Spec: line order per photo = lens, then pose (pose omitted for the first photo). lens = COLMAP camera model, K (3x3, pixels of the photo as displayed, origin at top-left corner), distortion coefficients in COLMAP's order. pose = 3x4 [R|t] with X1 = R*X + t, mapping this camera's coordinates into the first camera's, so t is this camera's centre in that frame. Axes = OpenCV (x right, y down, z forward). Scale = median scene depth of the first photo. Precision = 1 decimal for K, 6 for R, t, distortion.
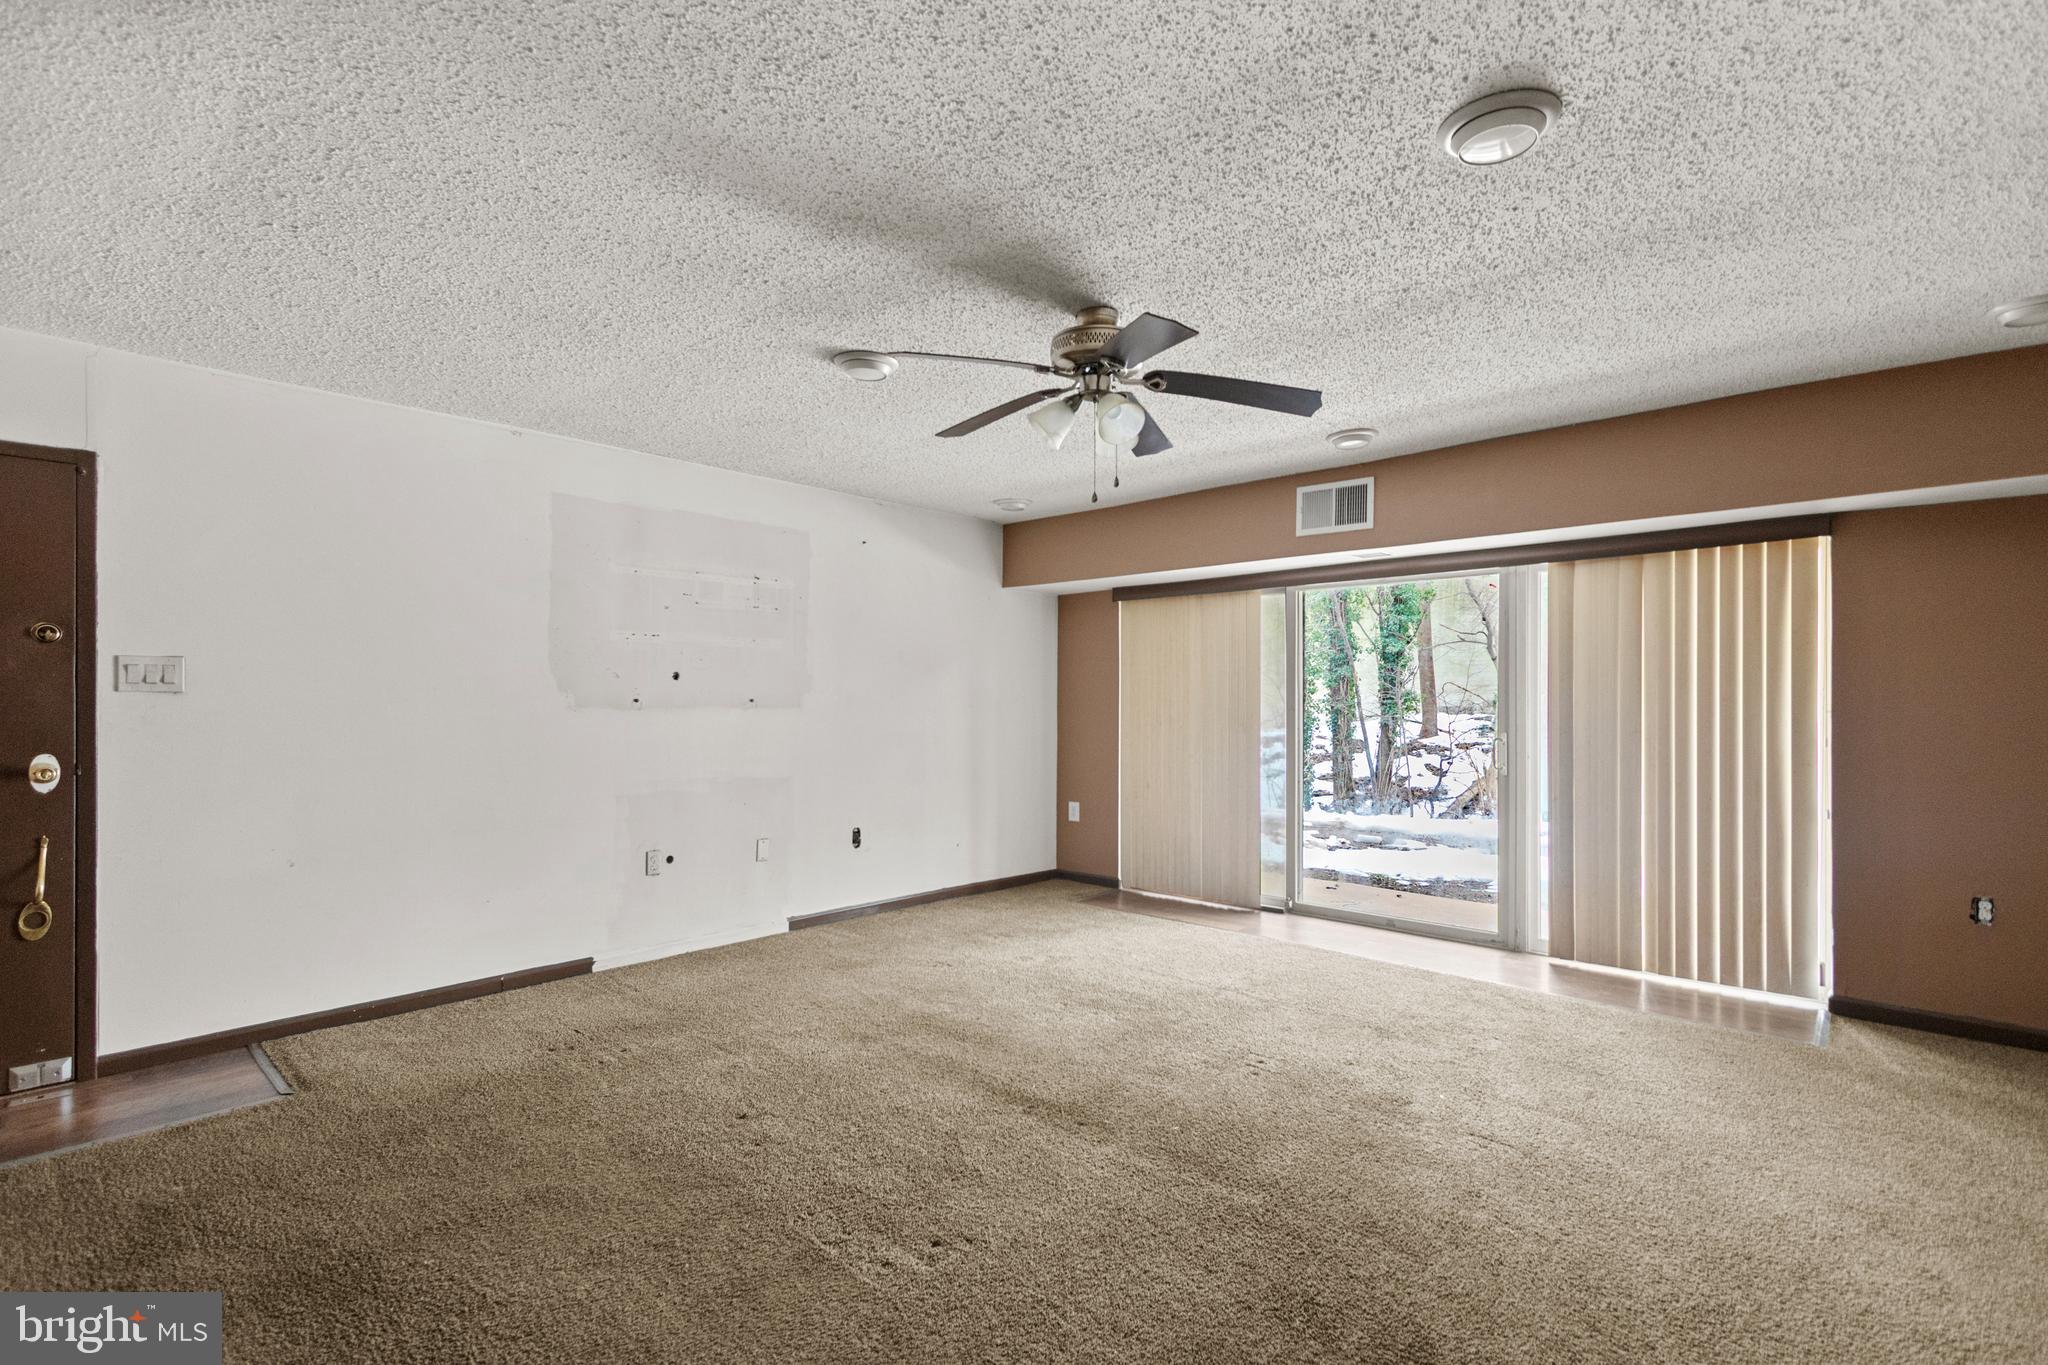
lens RADIAL K [[938.2, 0, 1005.1], [0, 938.2, 698.5], [0, 0, 1]] dist [0.007410, -0.000424]
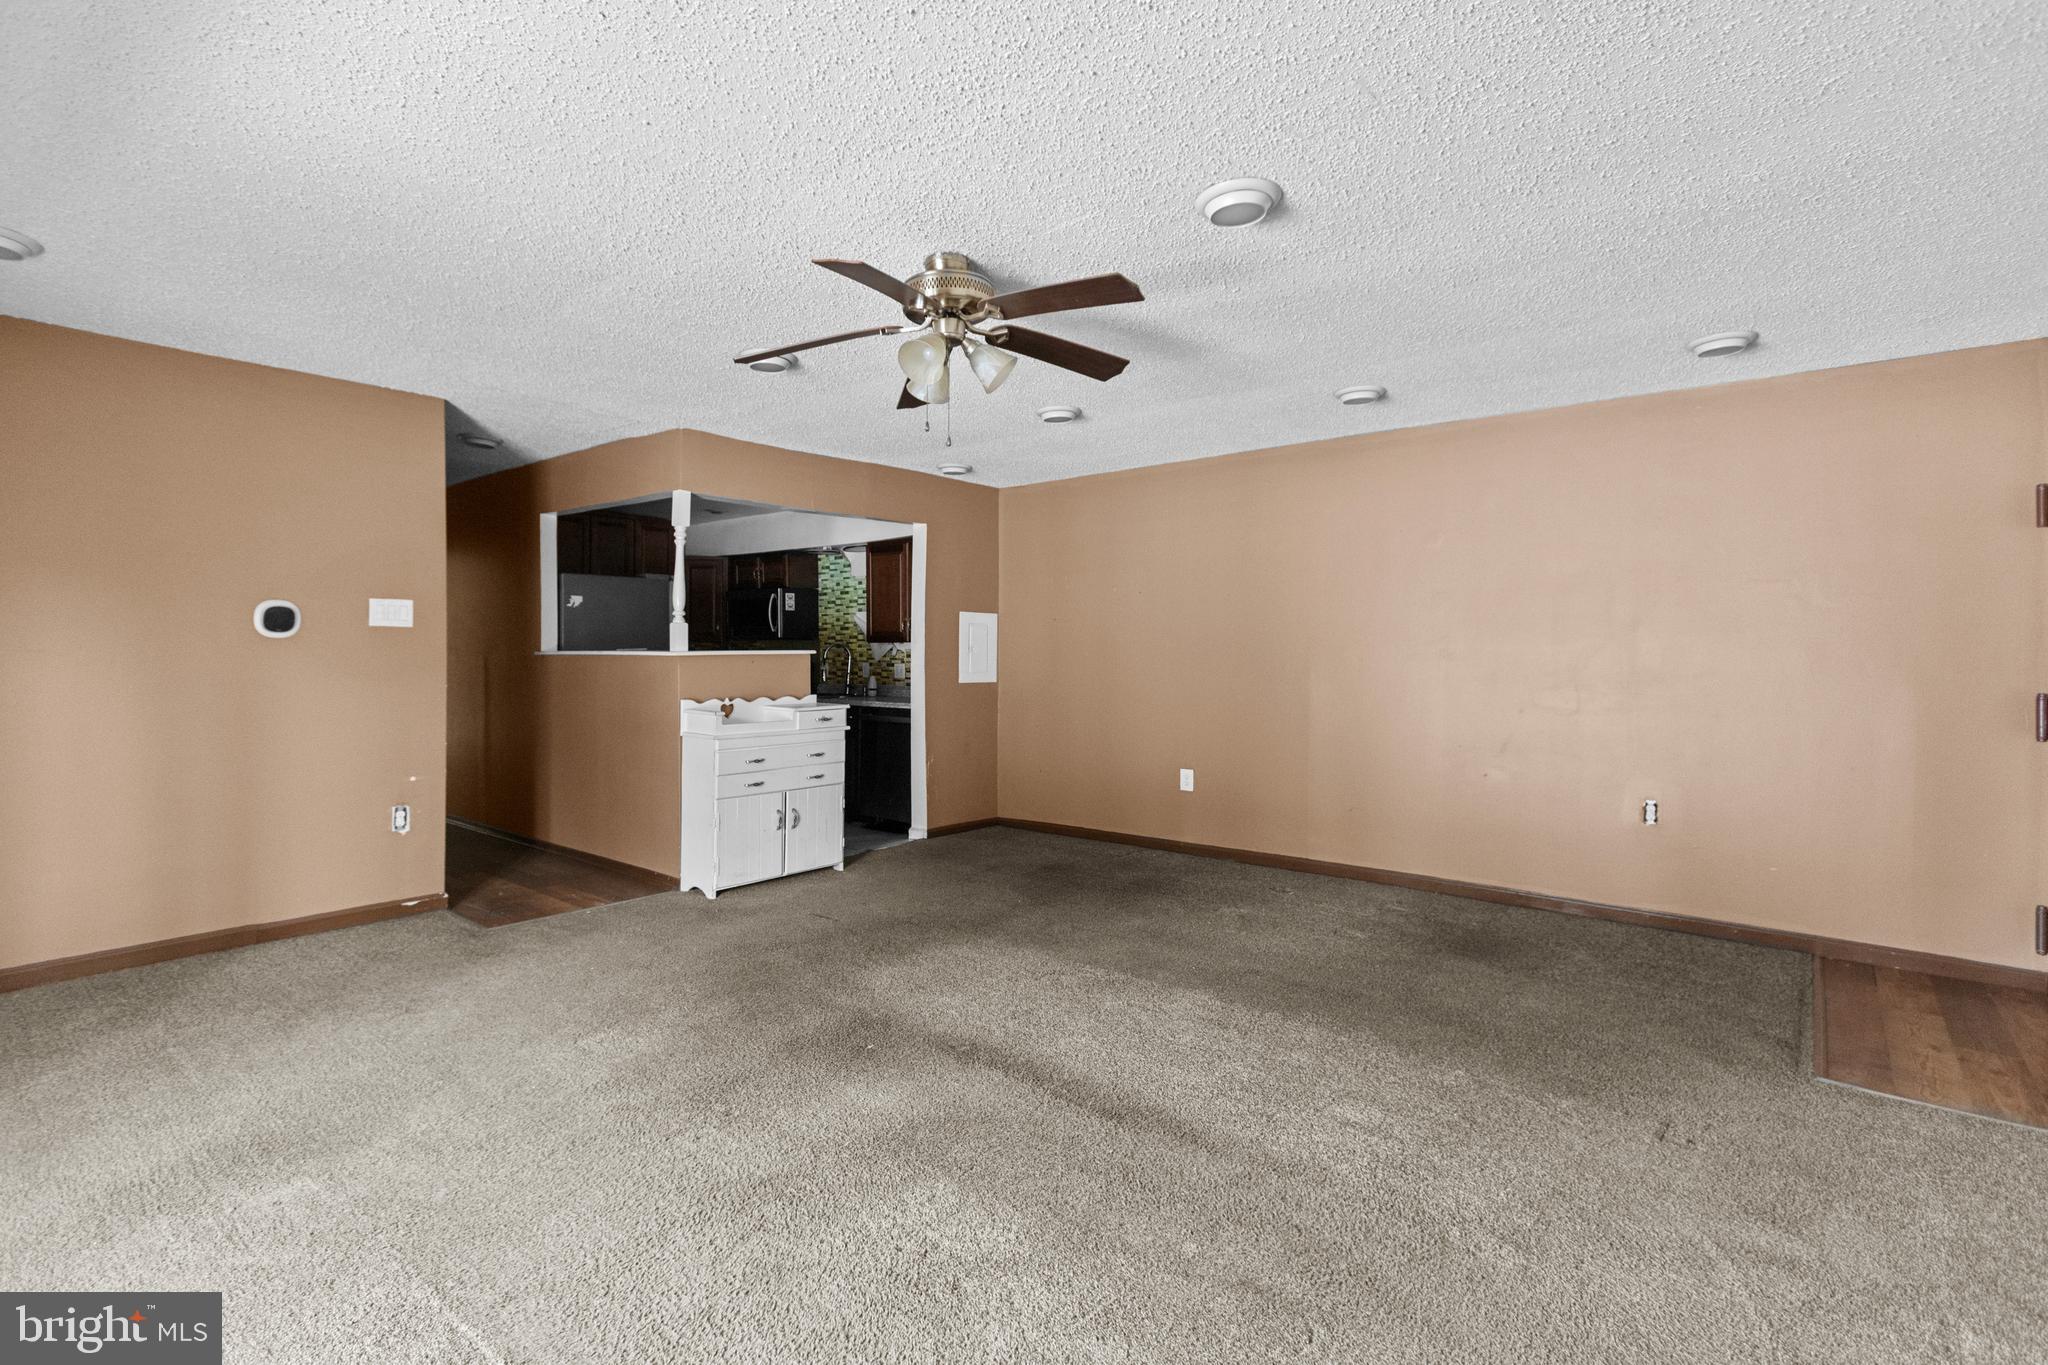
lens RADIAL K [[959.8, 0, 1004.7], [0, 959.8, 651.7], [0, 0, 1]] dist [0.008639, -0.000265]
pose [[-0.997509, -0.006651, -0.070227, 0.072329], [-0.006339, 0.999969, -0.004677, 0.008750], [0.070256, -0.004220, -0.997520, 1.360819]]
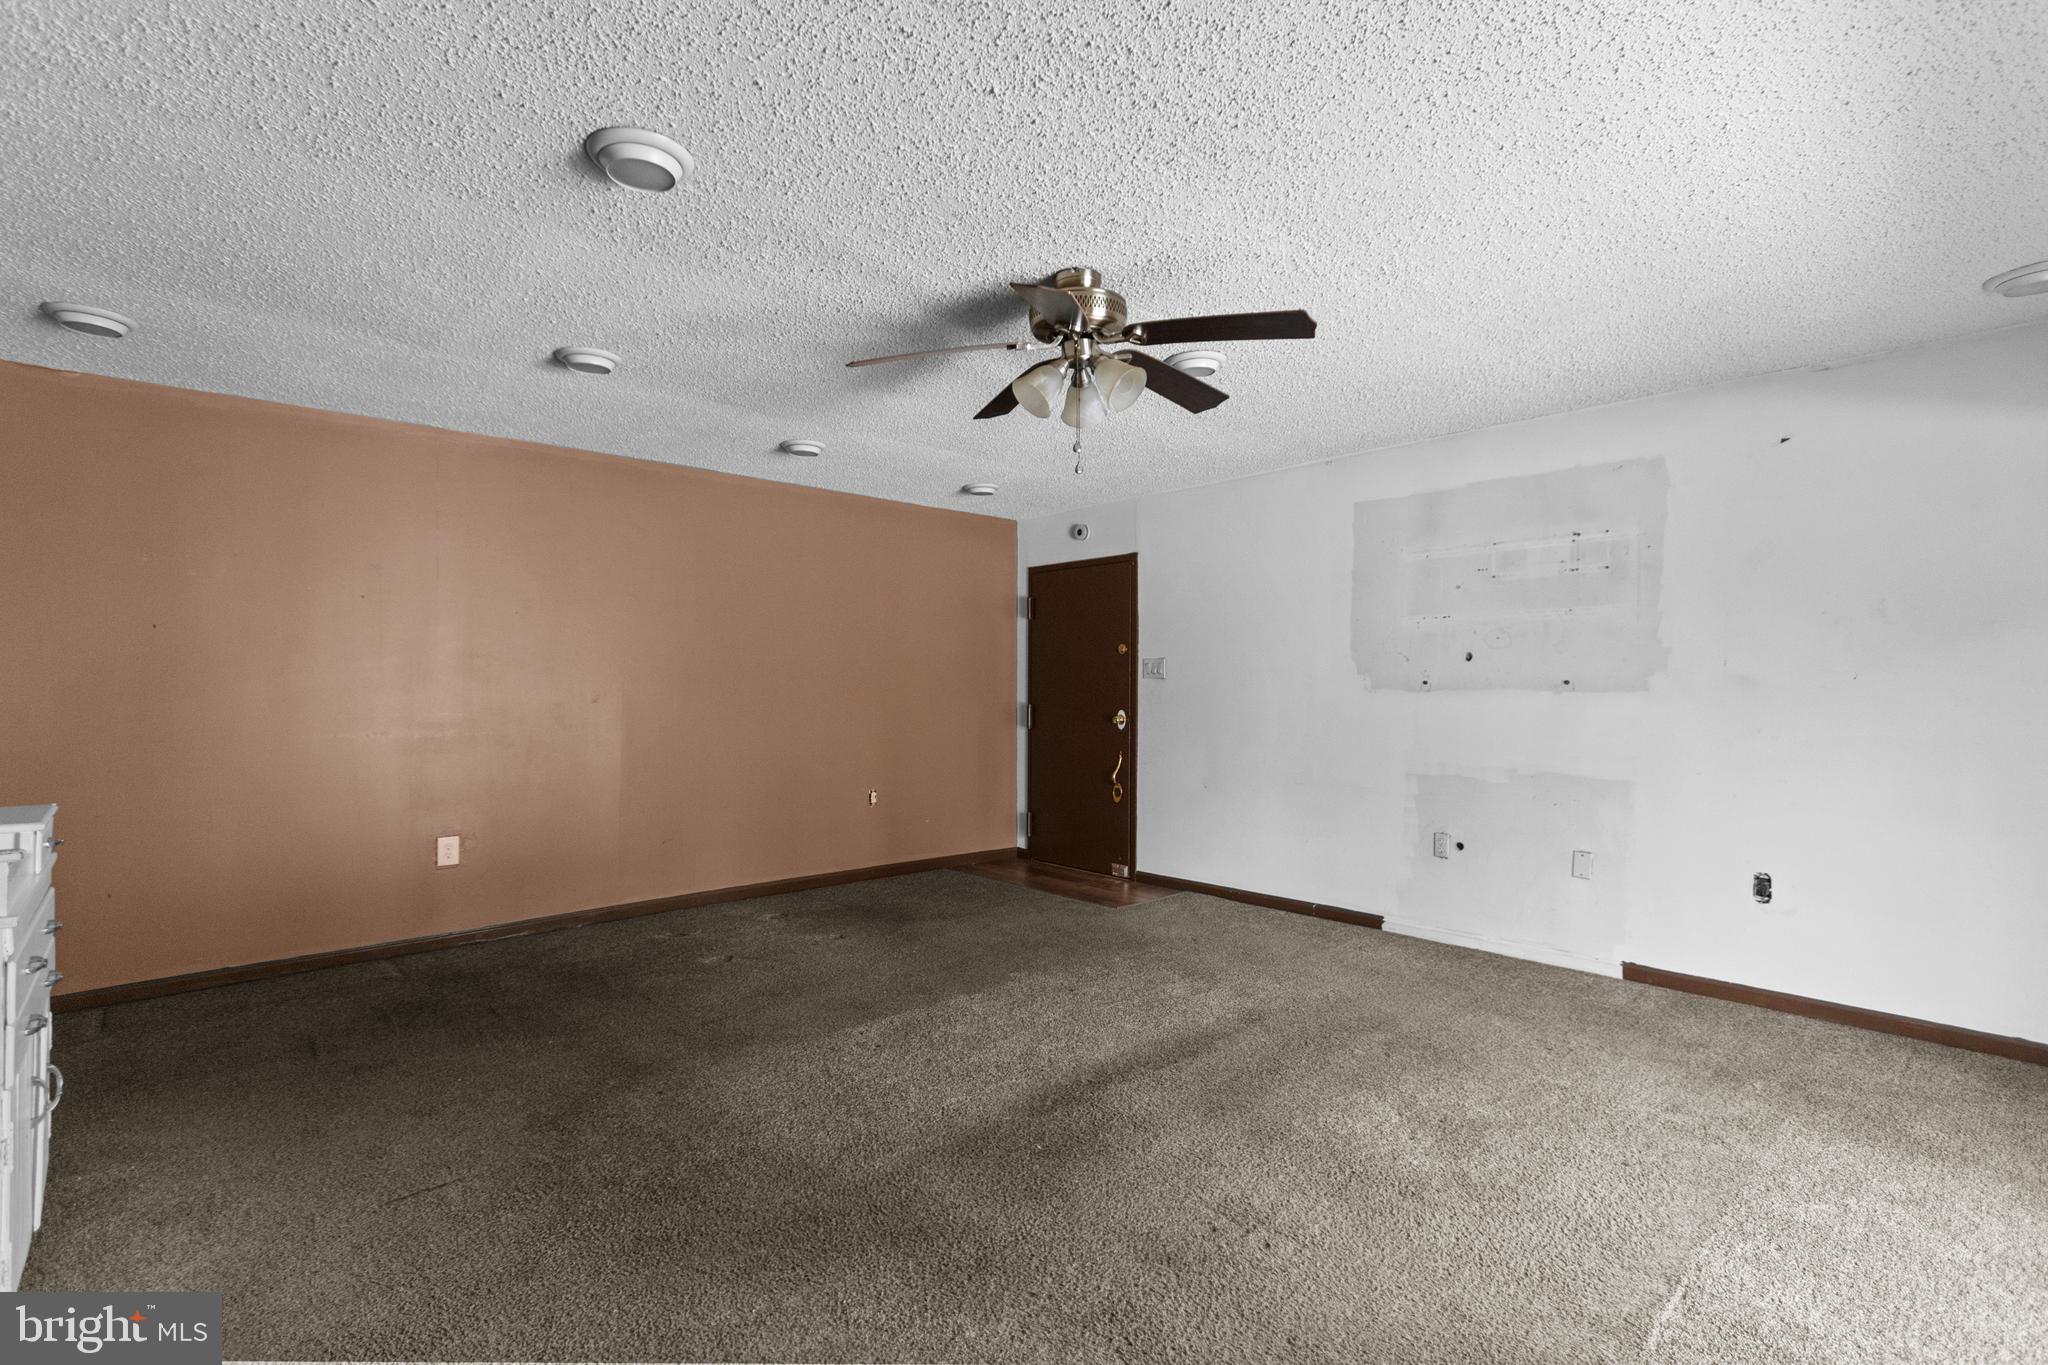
lens RADIAL K [[934.3, 0, 1024.0], [0, 934.3, 682.5], [0, 0, 1]] dist [0.009138, 0.000142]
pose [[-0.061804, -0.003493, -0.998082, 0.706807], [0.001037, 0.999993, -0.003564, 0.005797], [0.998088, -0.001255, -0.061800, 0.676353]]
